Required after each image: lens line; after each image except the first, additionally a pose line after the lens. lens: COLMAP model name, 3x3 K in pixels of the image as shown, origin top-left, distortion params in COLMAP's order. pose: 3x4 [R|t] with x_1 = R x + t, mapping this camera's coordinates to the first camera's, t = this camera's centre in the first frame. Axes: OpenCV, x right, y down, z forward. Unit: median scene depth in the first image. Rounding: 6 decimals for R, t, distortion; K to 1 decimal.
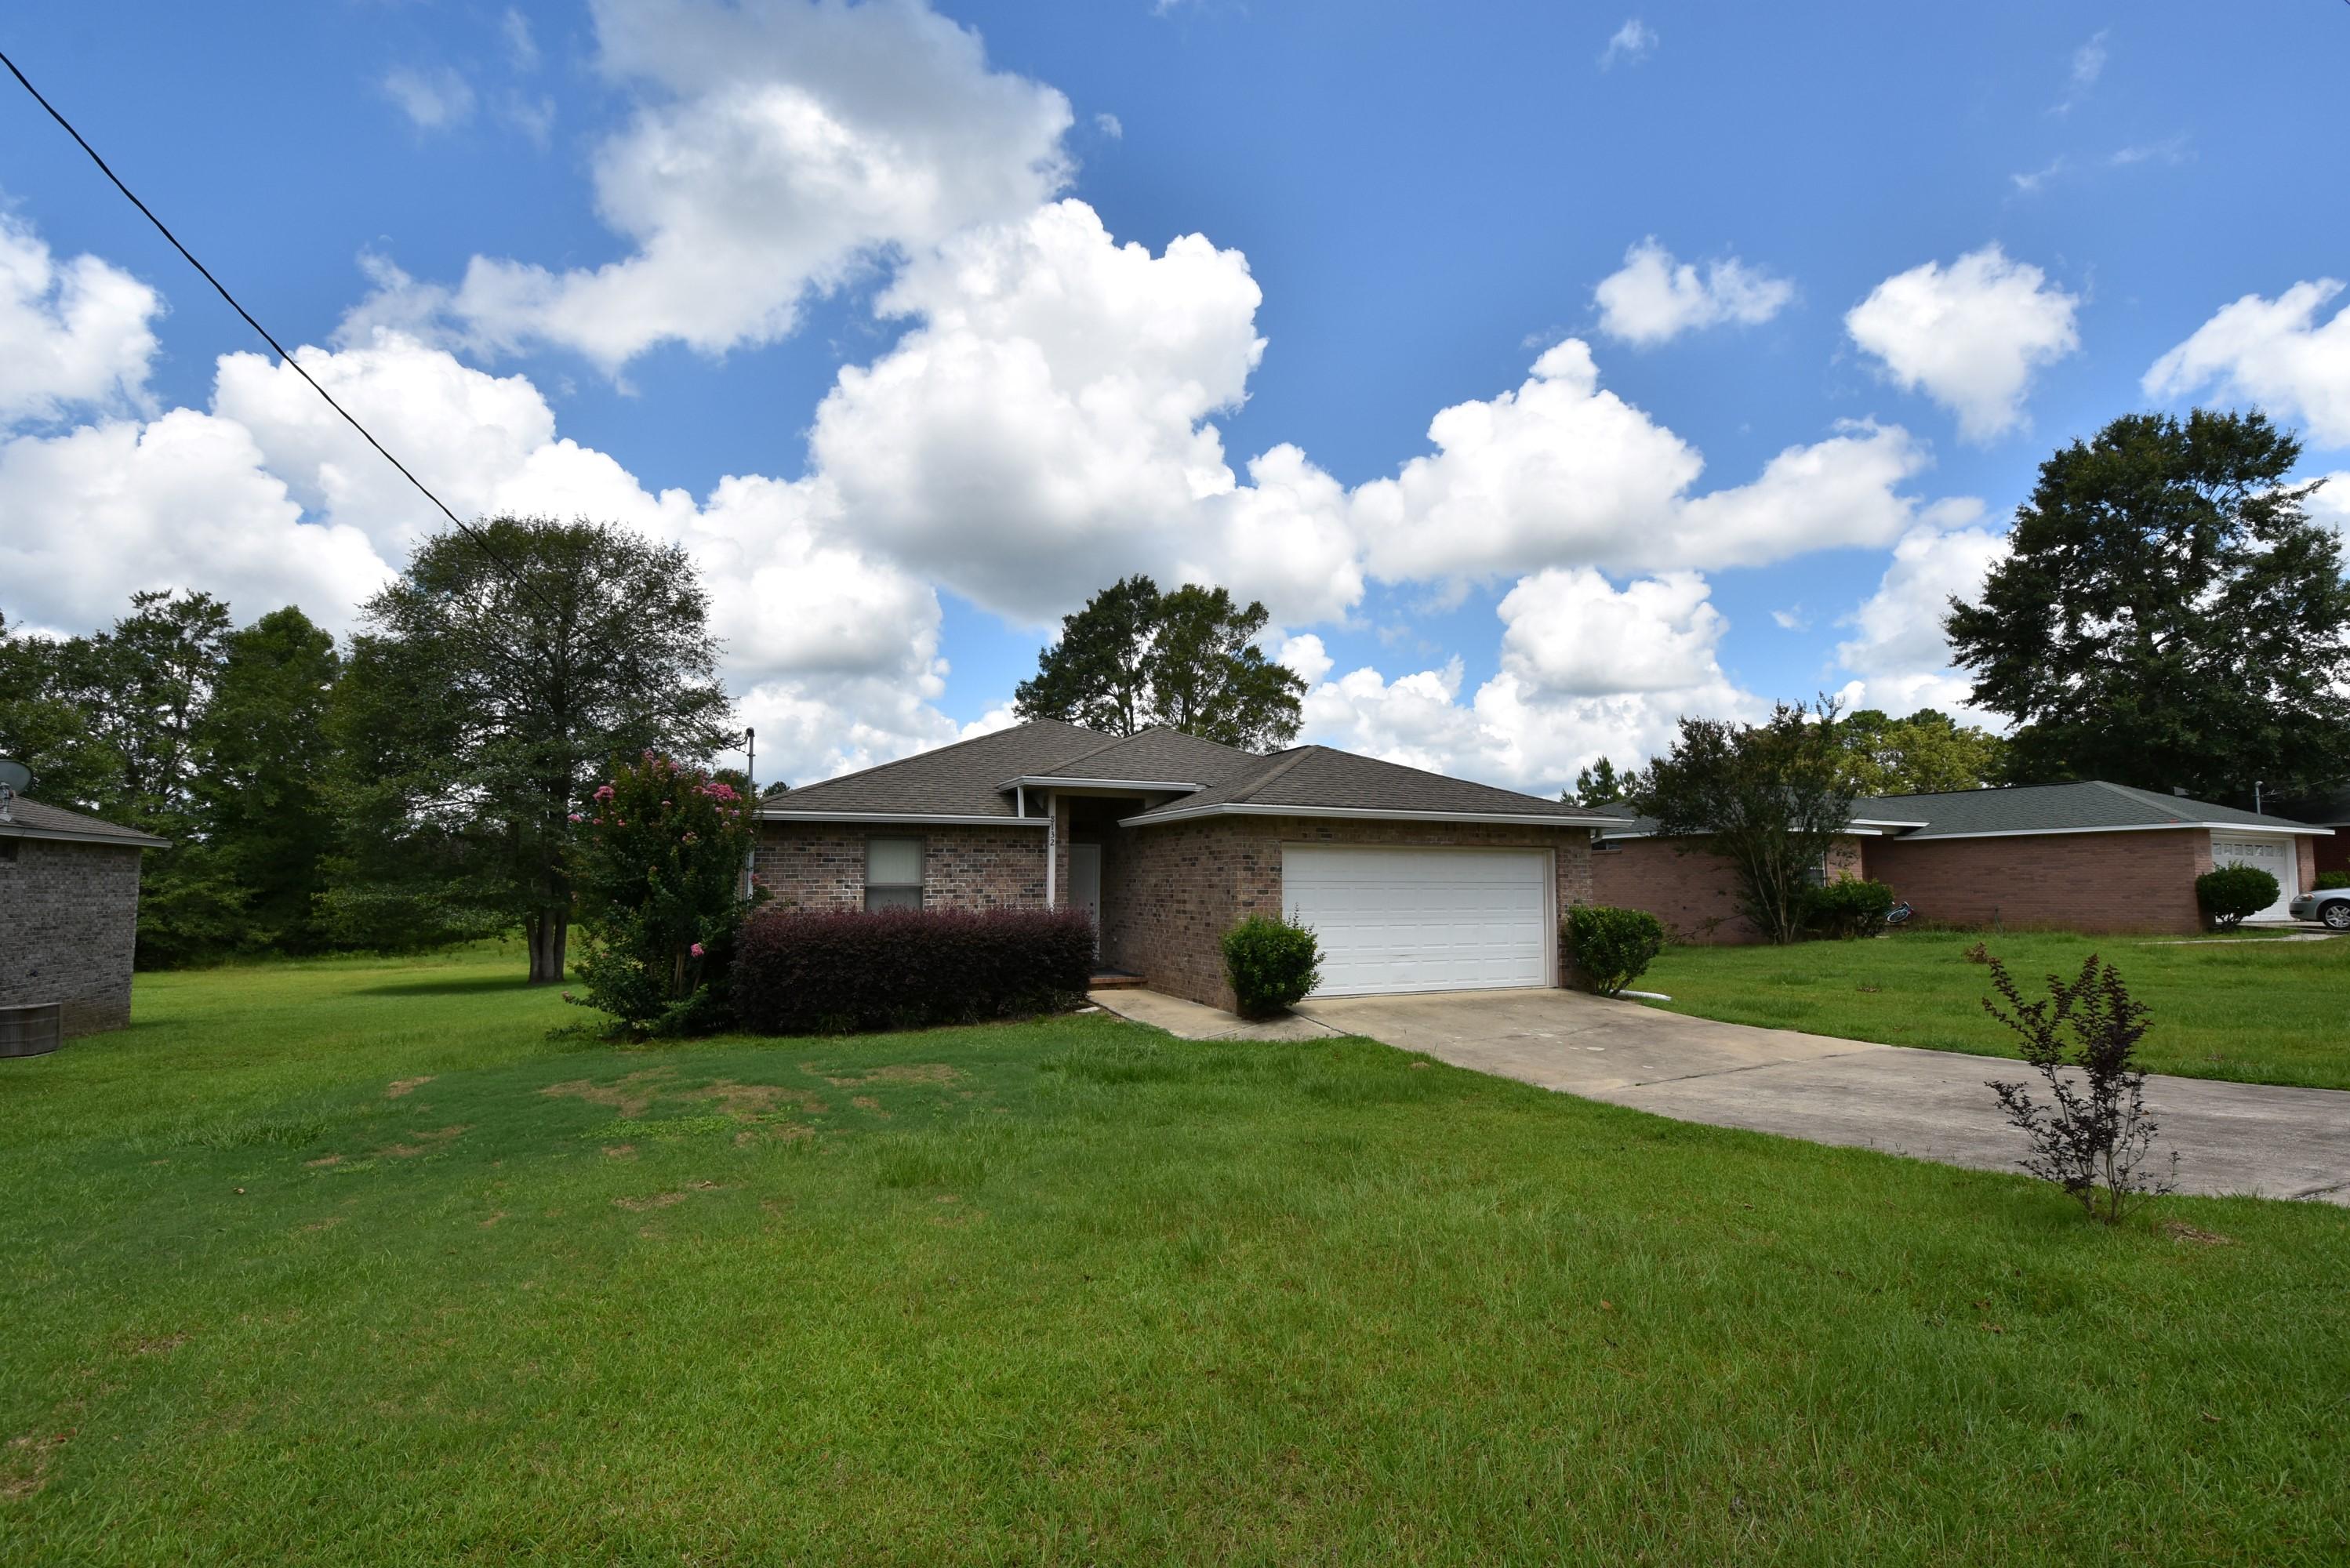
lens RADIAL K [[1086.6, 0, 1175.0], [0, 1086.6, 784.0], [0, 0, 1]] dist [0.001021, -0.011494]
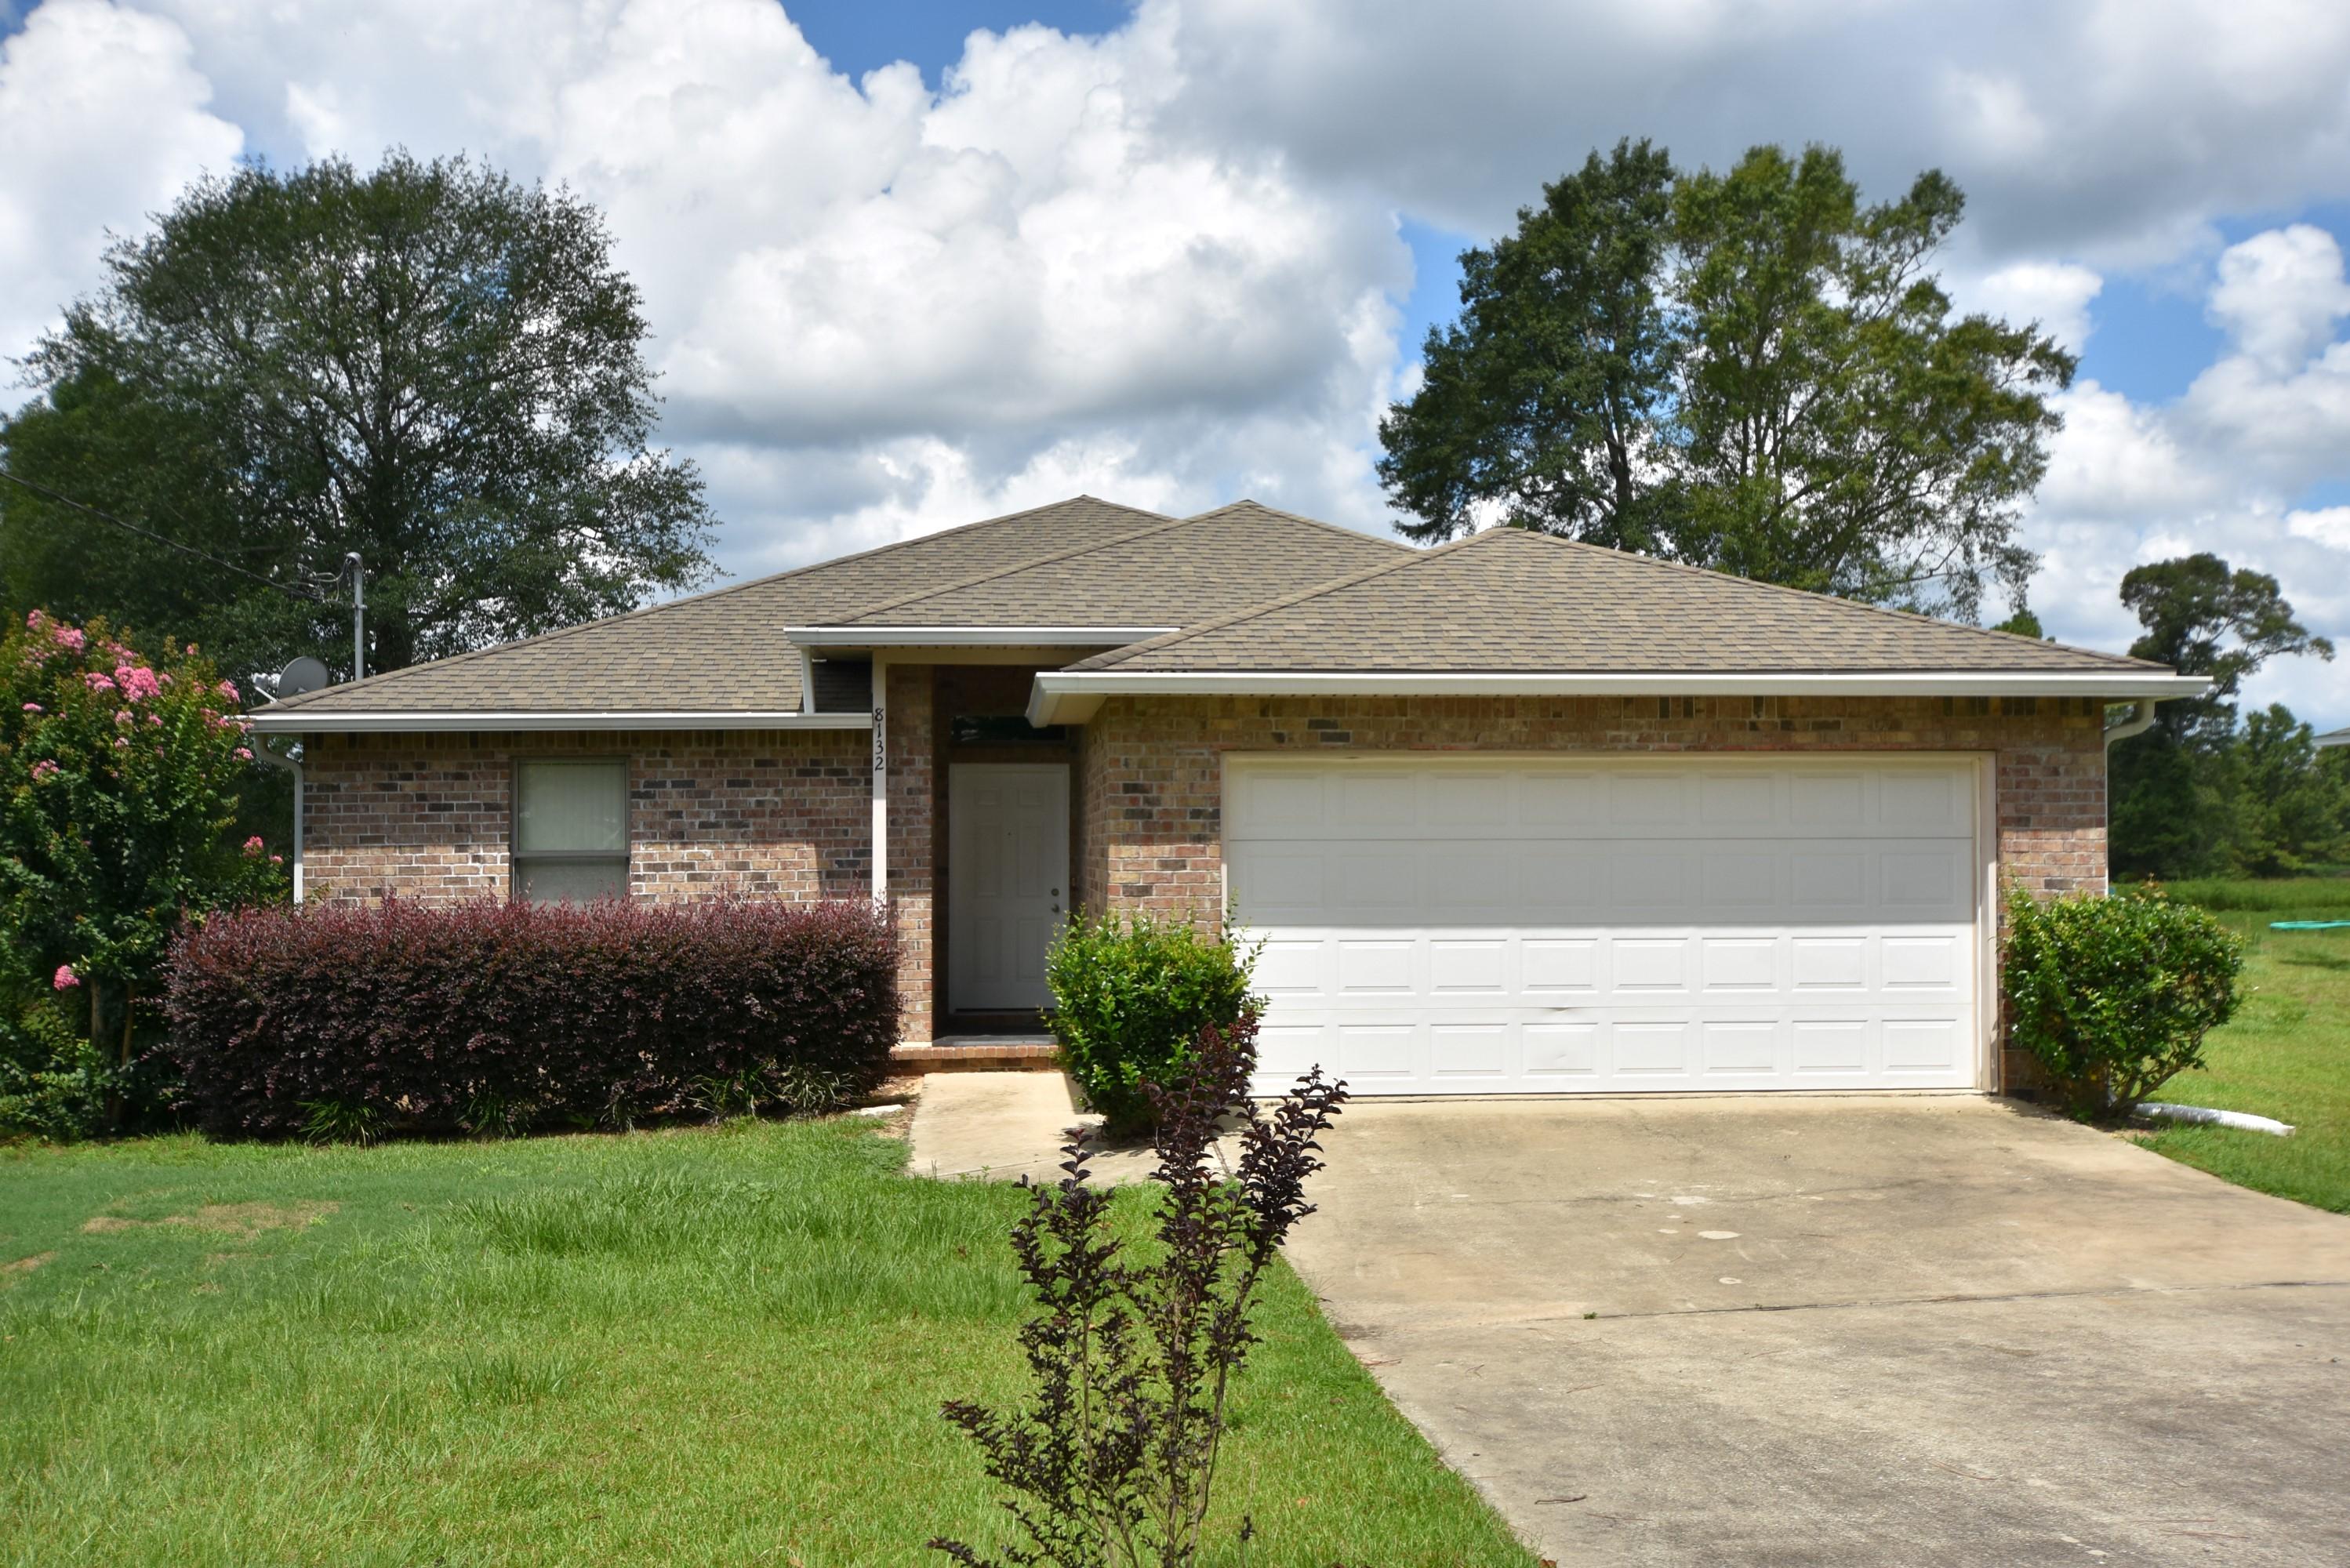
lens RADIAL K [[2360.7, 0, 1178.9], [0, 2360.7, 820.4], [0, 0, 1]] dist [0.052425, -0.006760]
pose [[0.934157, -0.011664, -0.356673, 0.381045], [0.040358, 0.996507, 0.073114, 0.007830], [0.354574, -0.082695, 0.931364, 0.073534]]
